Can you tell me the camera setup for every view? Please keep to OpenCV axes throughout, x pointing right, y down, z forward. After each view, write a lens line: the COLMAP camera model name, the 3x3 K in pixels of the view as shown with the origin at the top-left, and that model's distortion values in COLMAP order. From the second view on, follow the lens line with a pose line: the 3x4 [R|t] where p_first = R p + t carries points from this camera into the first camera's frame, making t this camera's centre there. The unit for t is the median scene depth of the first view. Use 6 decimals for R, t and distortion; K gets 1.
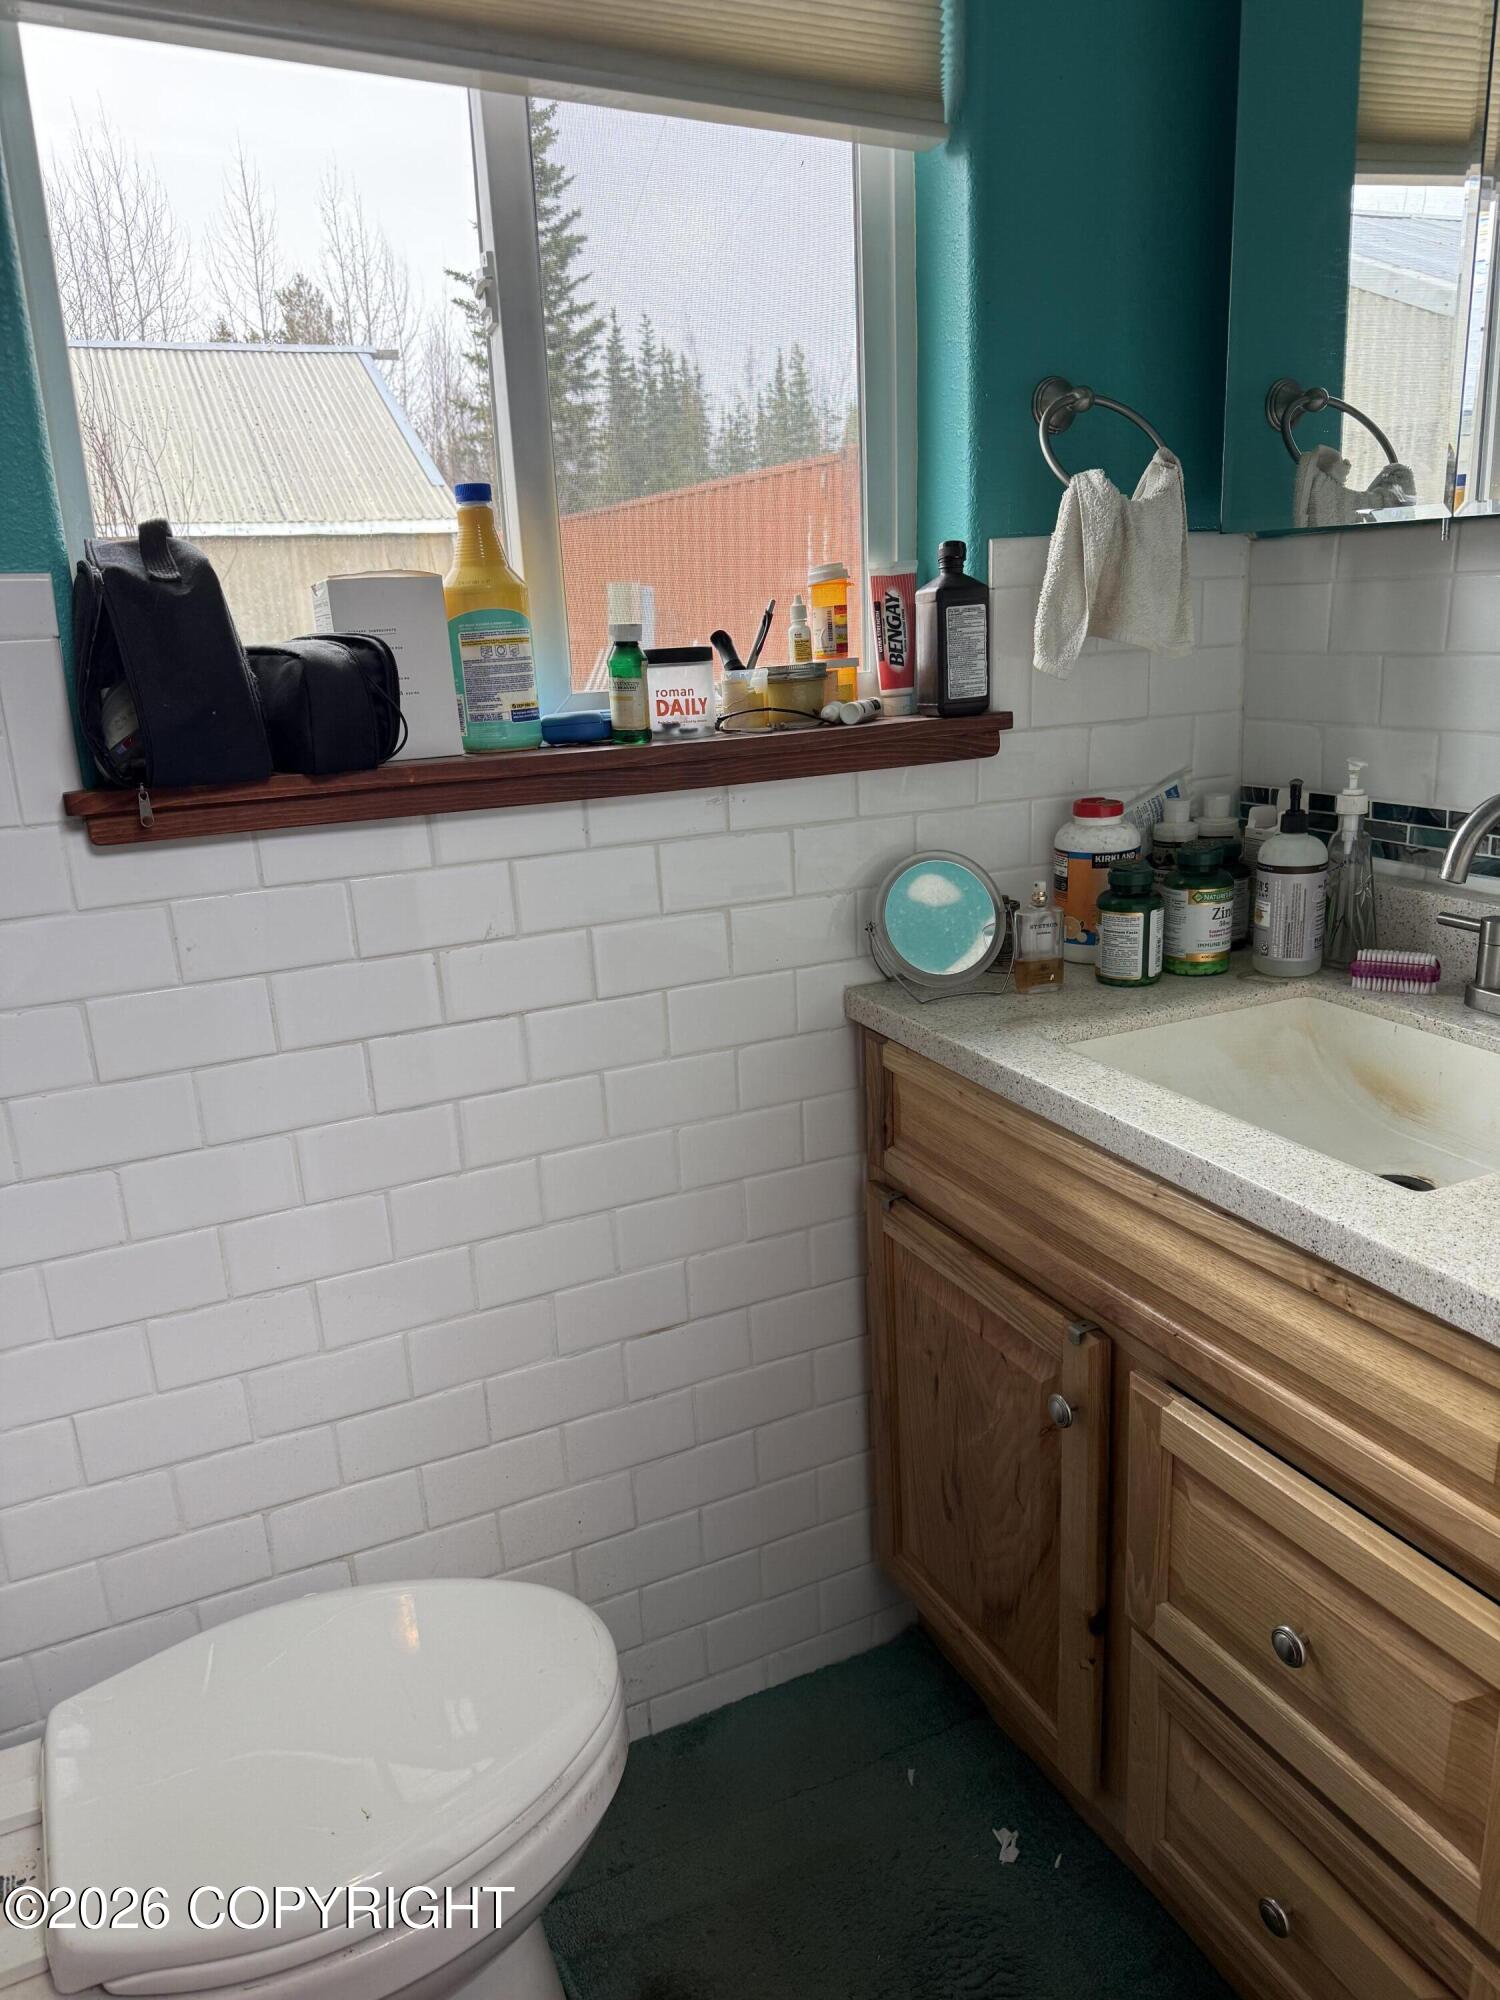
lens RADIAL K [[1397.9, 0, 742.8], [0, 1397.9, 1009.4], [0, 0, 1]] dist [0.156217, -0.295440]
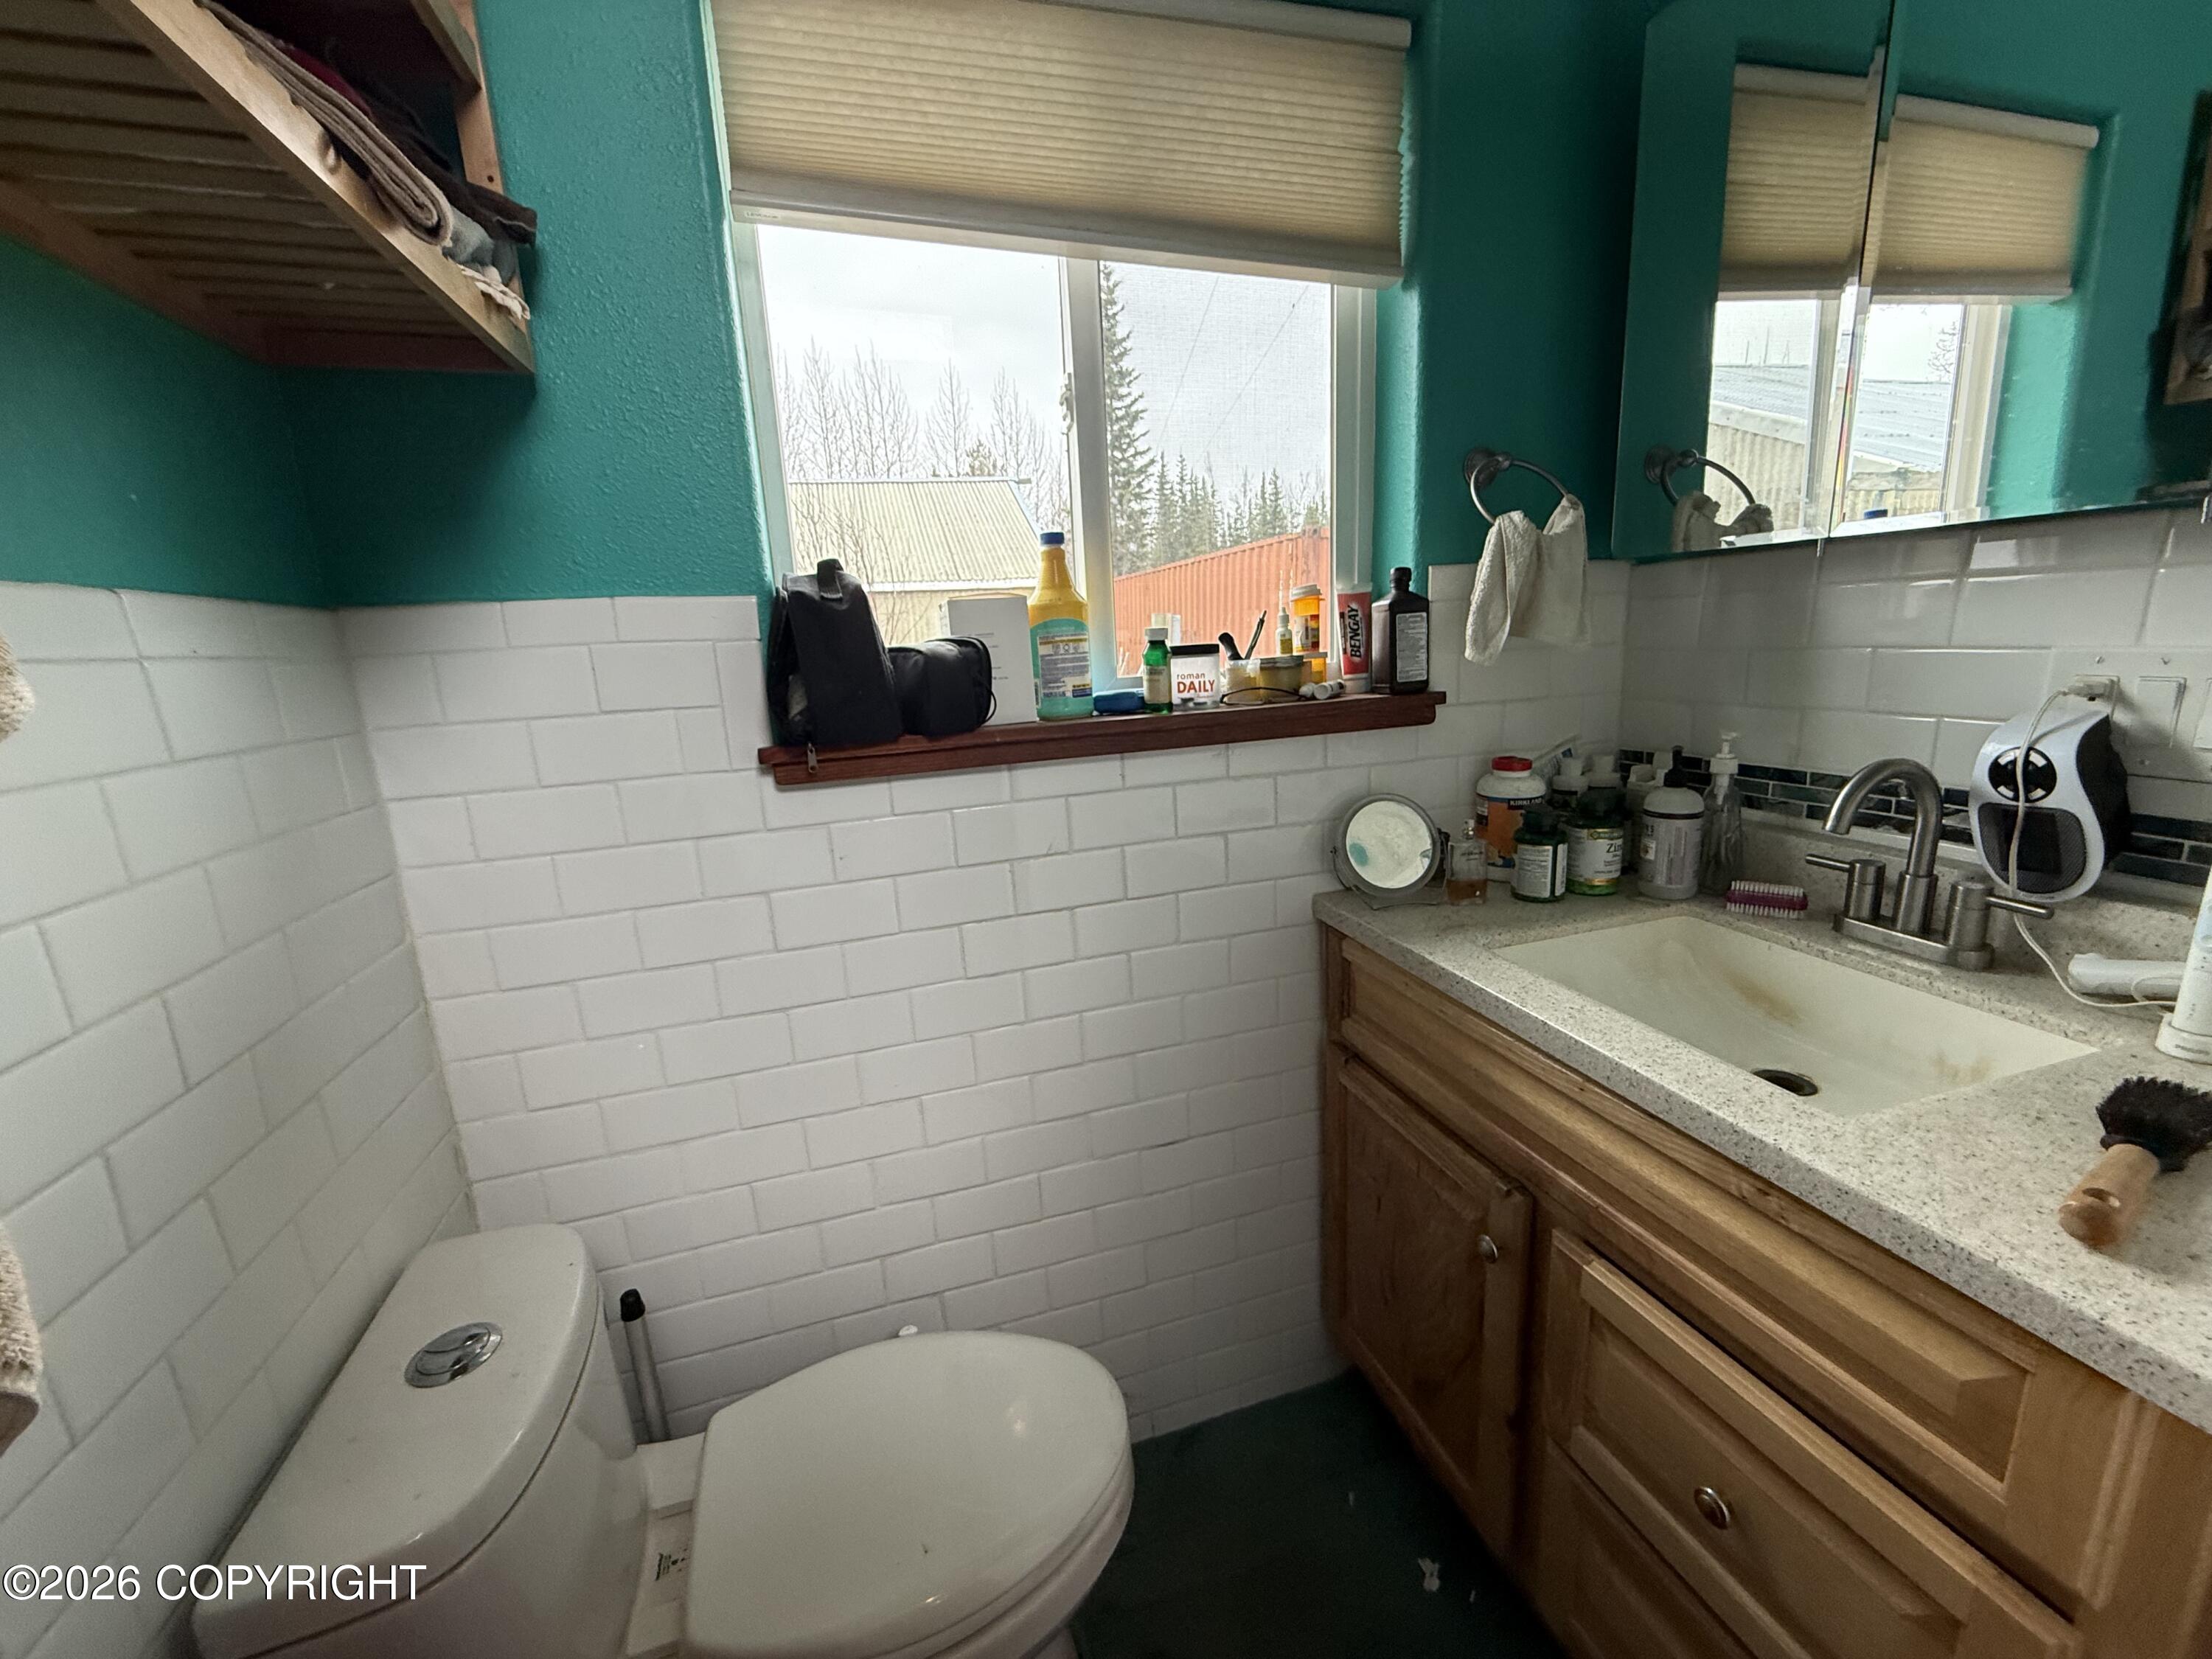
lens RADIAL K [[884.3, 0, 1101.7], [0, 884.3, 830.2], [0, 0, 1]] dist [0.001352, -0.000079]
pose [[0.989055, 0.023872, -0.145603, -0.005816], [-0.031808, 0.998118, -0.052426, -0.028973], [0.144077, 0.056483, 0.987953, 0.151205]]
